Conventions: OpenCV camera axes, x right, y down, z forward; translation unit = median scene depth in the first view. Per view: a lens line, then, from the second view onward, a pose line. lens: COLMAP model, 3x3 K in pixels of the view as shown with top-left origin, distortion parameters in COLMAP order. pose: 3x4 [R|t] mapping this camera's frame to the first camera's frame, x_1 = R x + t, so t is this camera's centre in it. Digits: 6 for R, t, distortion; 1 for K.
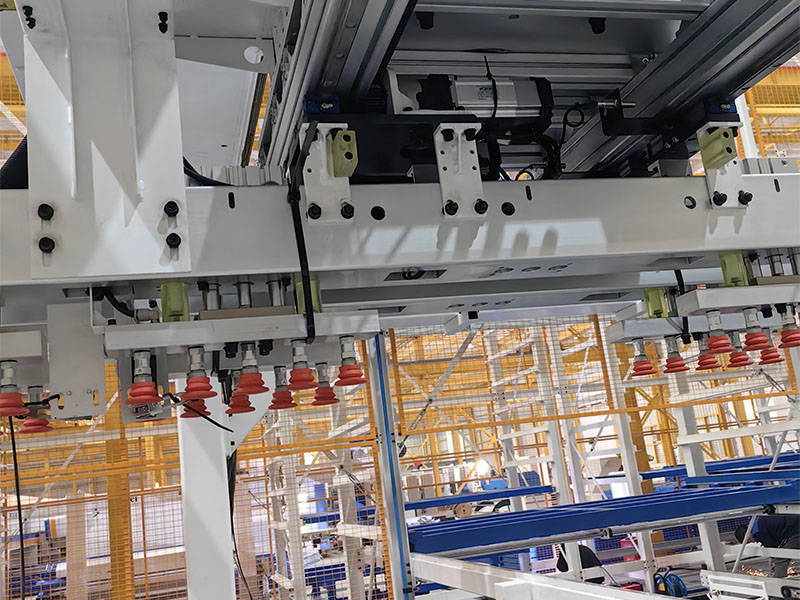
lens RADIAL K [[824.8, 0, 398.2], [0, 824.8, 295.1], [0, 0, 1]] dist [0.075397, -0.152237]
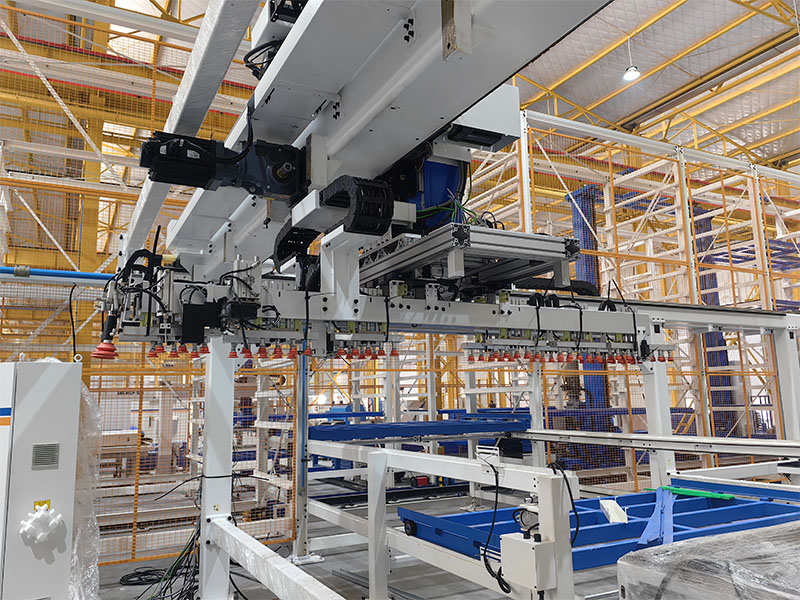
lens RADIAL K [[627.9, 0, 400.0], [0, 627.9, 300.0], [0, 0, 1]] dist [0.012988, -0.005623]
pose [[0.968268, 0.134153, 0.210857, -0.526817], [-0.143583, 0.989184, 0.029998, -0.174543], [-0.204552, -0.059322, 0.977056, -1.318841]]
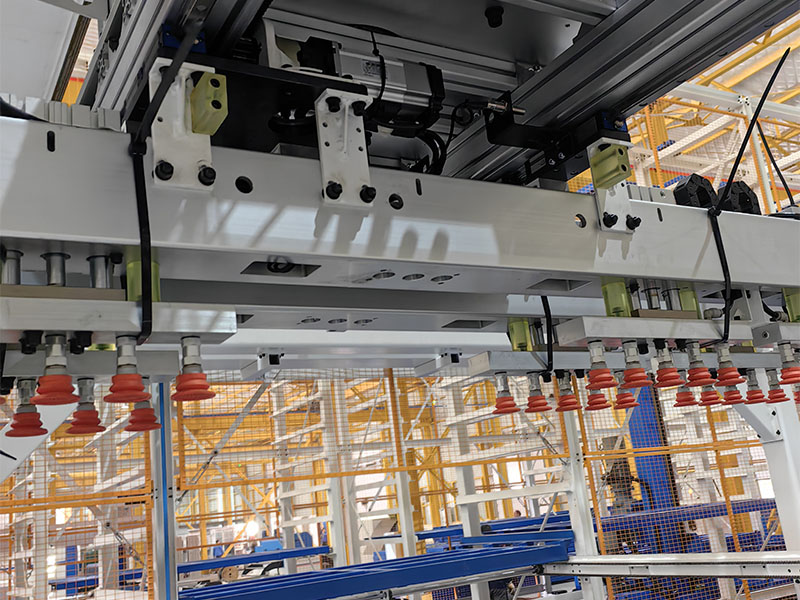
lens RADIAL K [[824.8, 0, 398.2], [0, 824.8, 295.1], [0, 0, 1]] dist [0.075397, -0.152237]
pose [[0.964044, 0.079490, 0.253574, -0.065291], [-0.061709, 0.995094, -0.077334, 0.051256], [-0.258477, 0.058906, 0.964220, 0.170475]]
